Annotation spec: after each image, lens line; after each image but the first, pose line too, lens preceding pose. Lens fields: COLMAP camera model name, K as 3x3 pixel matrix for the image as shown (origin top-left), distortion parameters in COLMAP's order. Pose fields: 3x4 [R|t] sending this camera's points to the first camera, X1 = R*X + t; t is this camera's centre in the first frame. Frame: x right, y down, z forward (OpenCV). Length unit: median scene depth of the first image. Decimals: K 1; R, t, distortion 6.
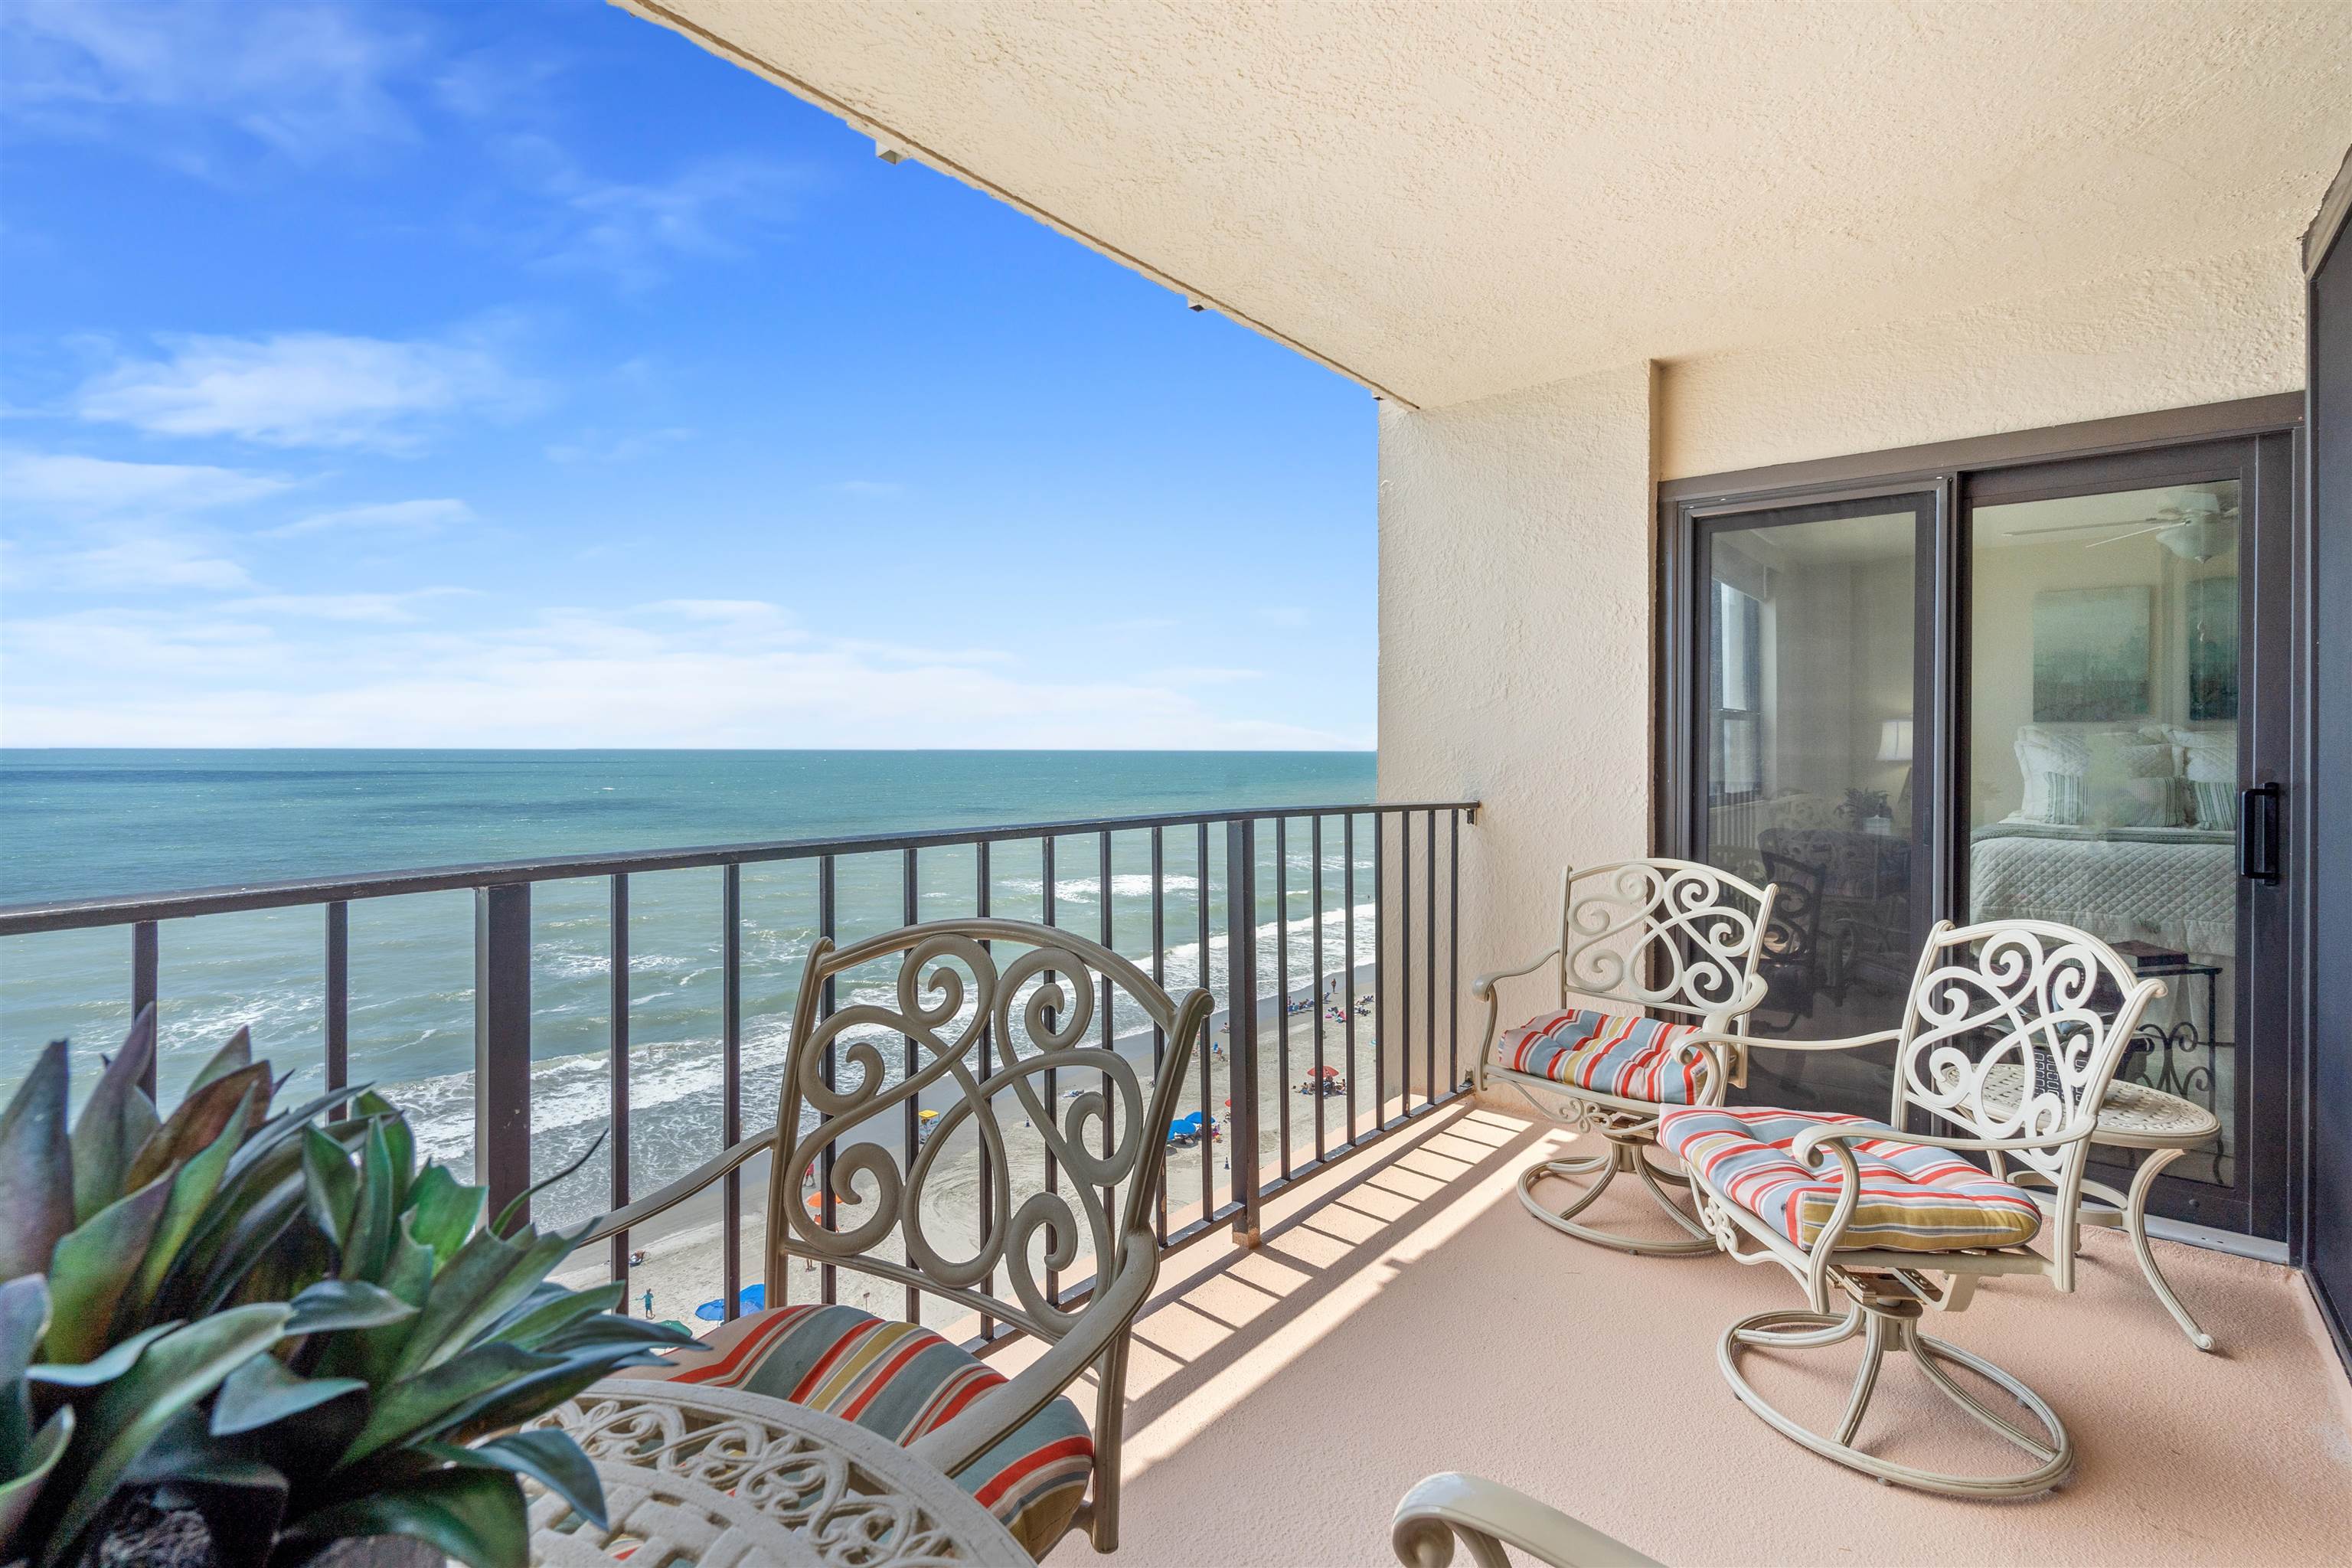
lens RADIAL K [[1076.1, 0, 1169.2], [0, 1076.1, 738.7], [0, 0, 1]] dist [-0.000864, 0.000106]
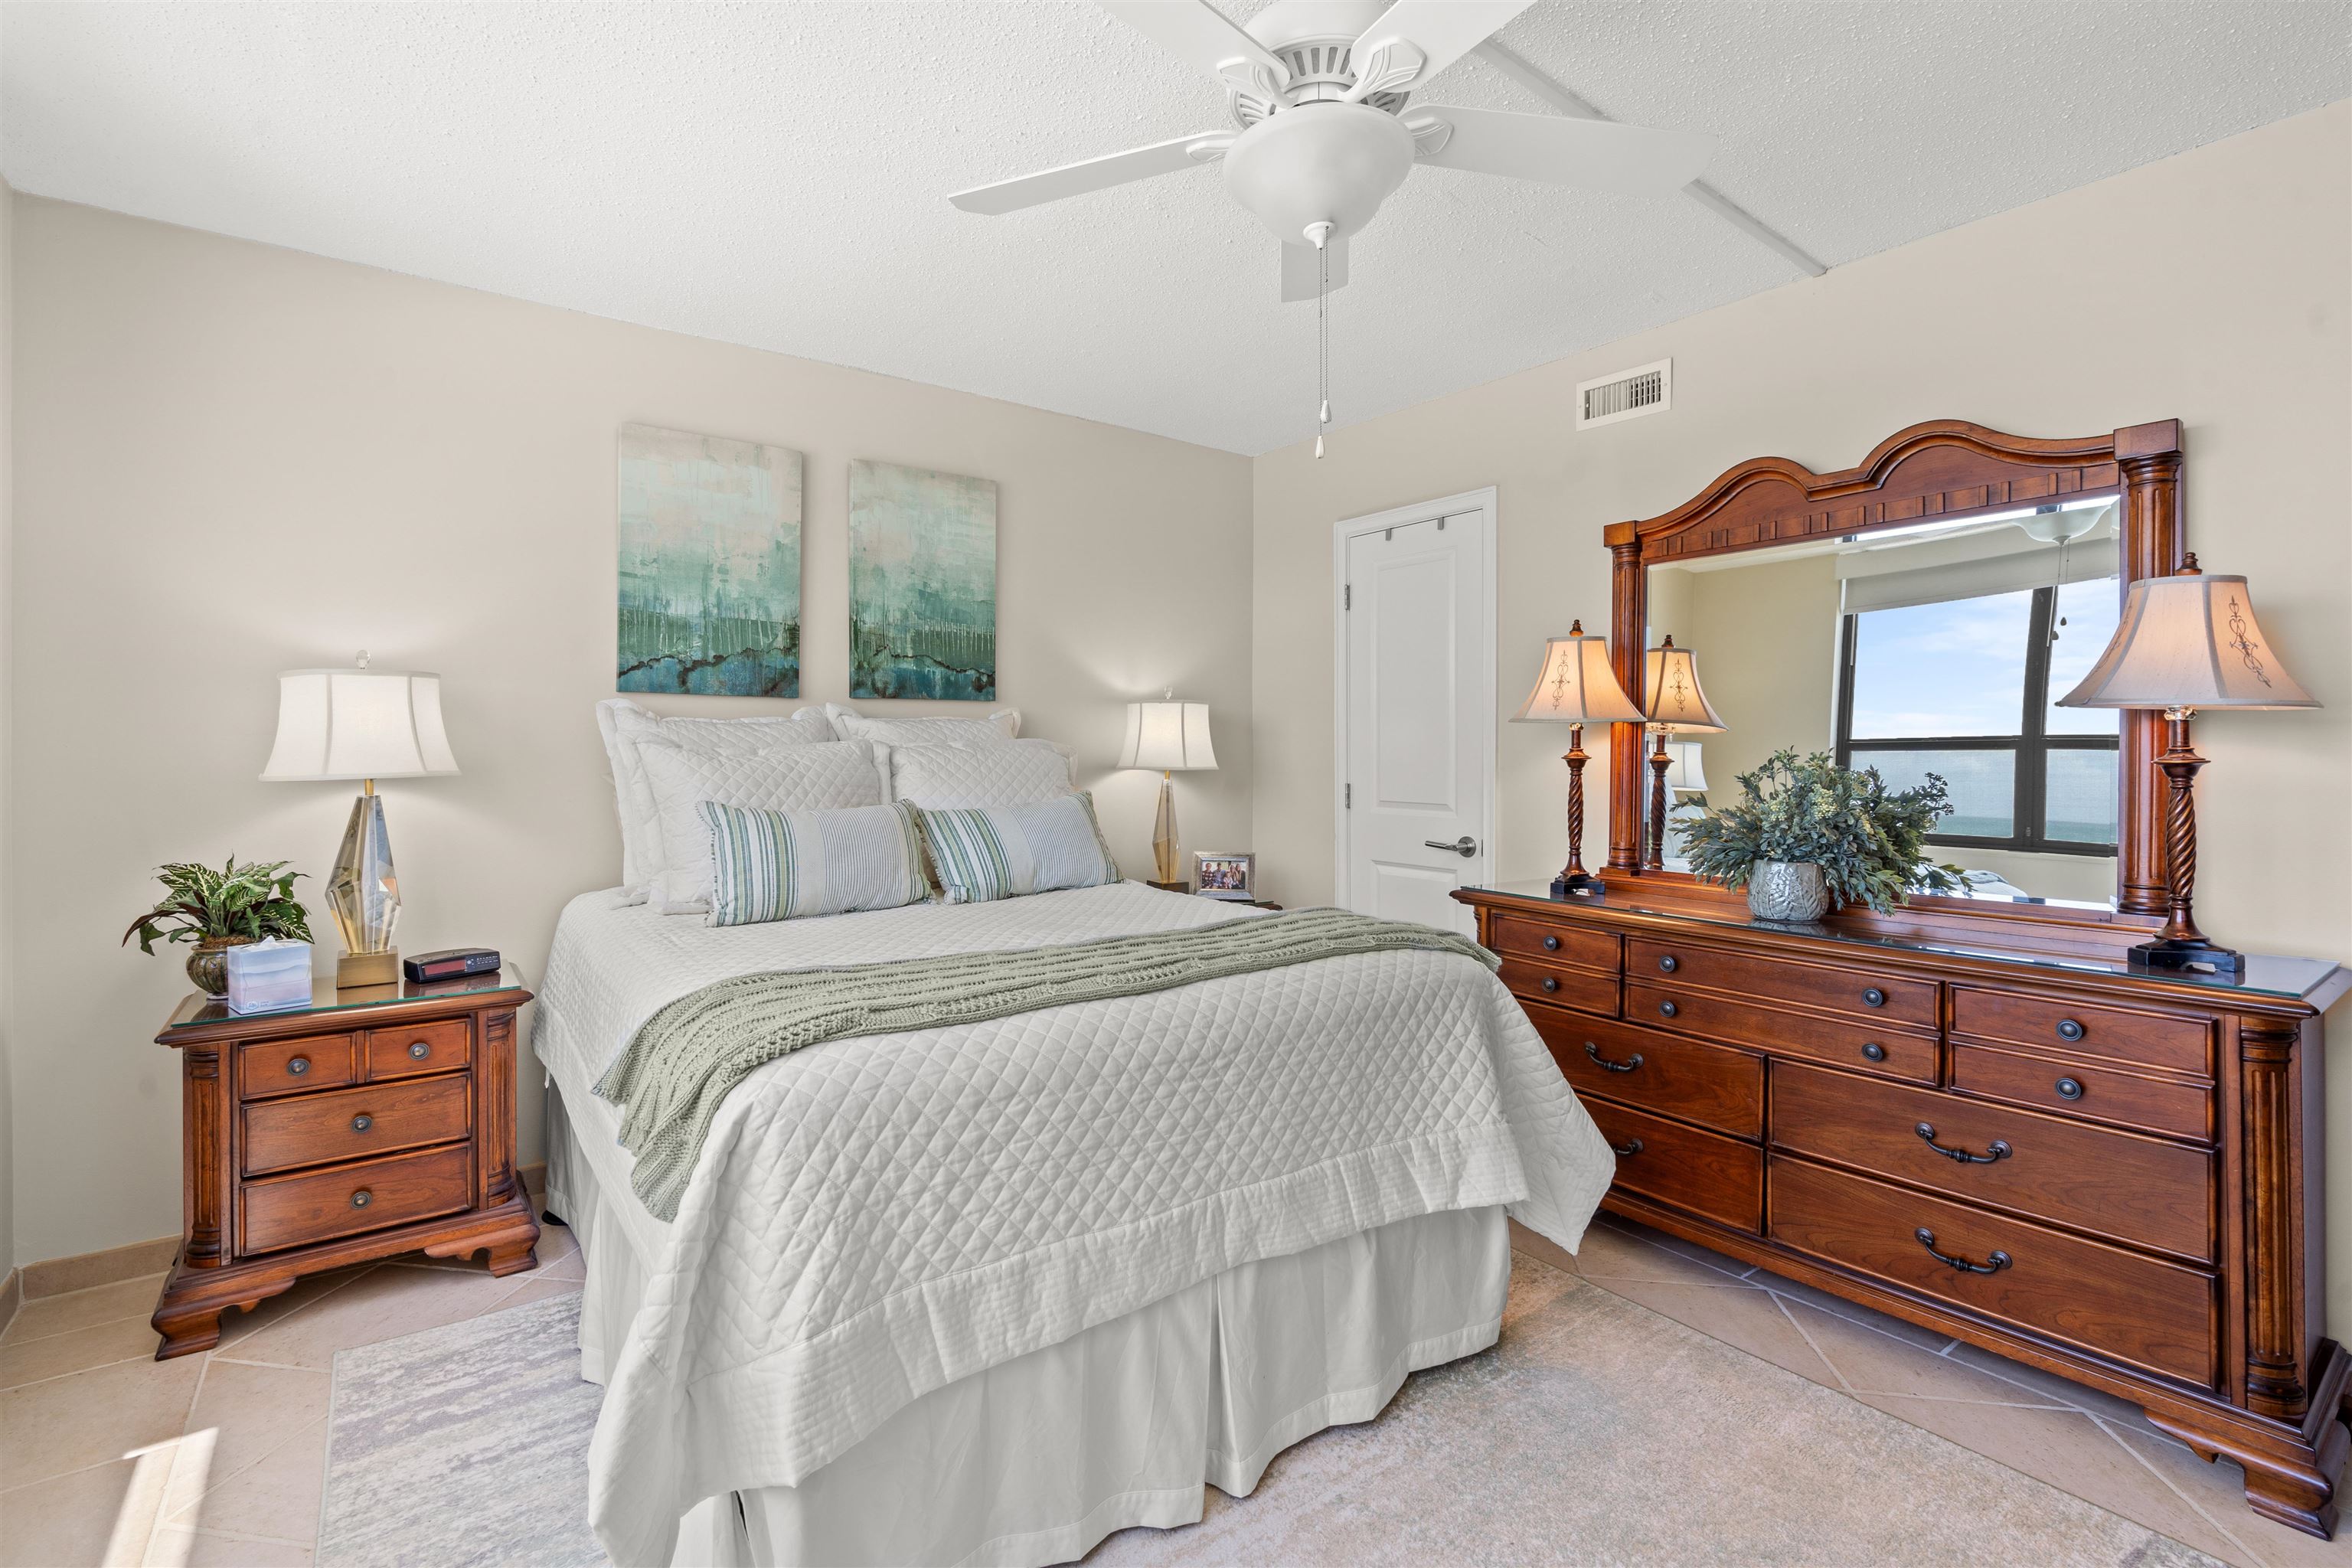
lens RADIAL K [[1076.1, 0, 1160.3], [0, 1076.1, 751.9], [0, 0, 1]] dist [-0.000864, 0.000106]
pose [[0.238678, -0.007160, 0.971072, 0.408884], [-0.003304, 0.999961, 0.008185, 0.005917], [-0.971093, -0.005162, 0.238645, 0.670287]]
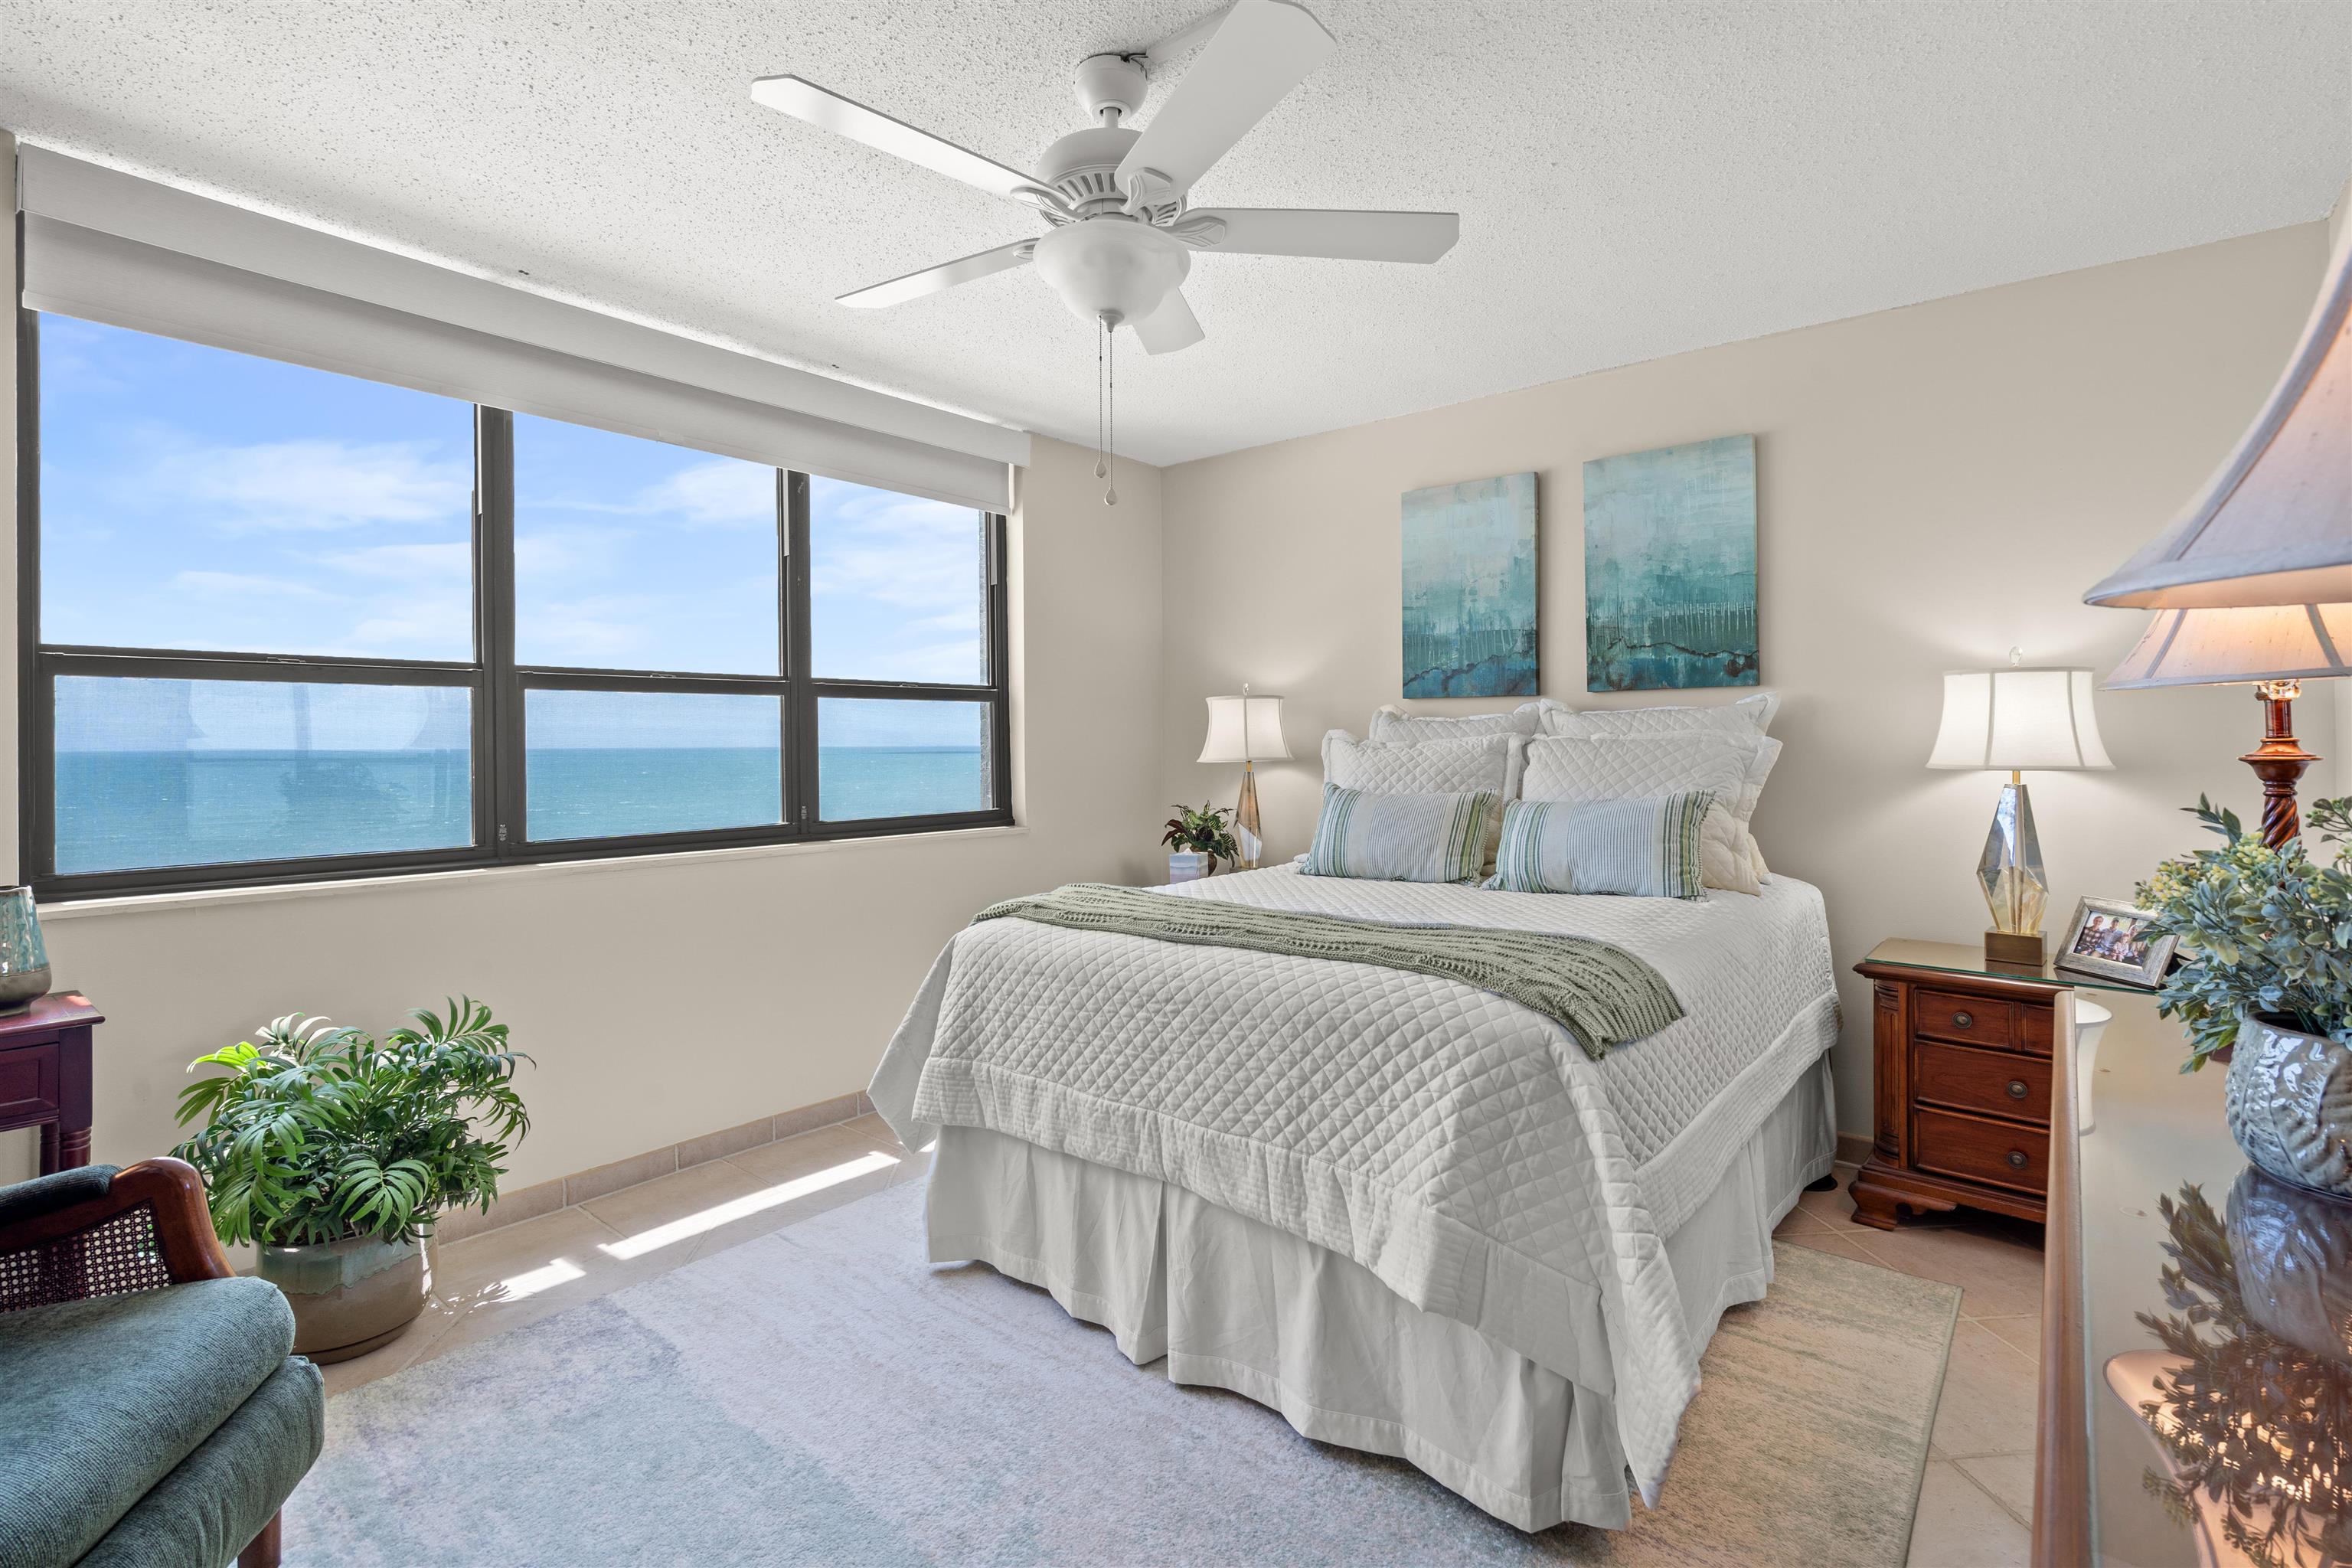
lens RADIAL K [[1076.1, 0, 1189.5], [0, 1076.1, 737.5], [0, 0, 1]] dist [-0.000864, 0.000106]
pose [[0.999775, -0.010665, 0.018310, 0.684542], [0.010635, 0.999942, 0.001738, 0.004220], [-0.018328, -0.001543, 0.999831, 0.387037]]
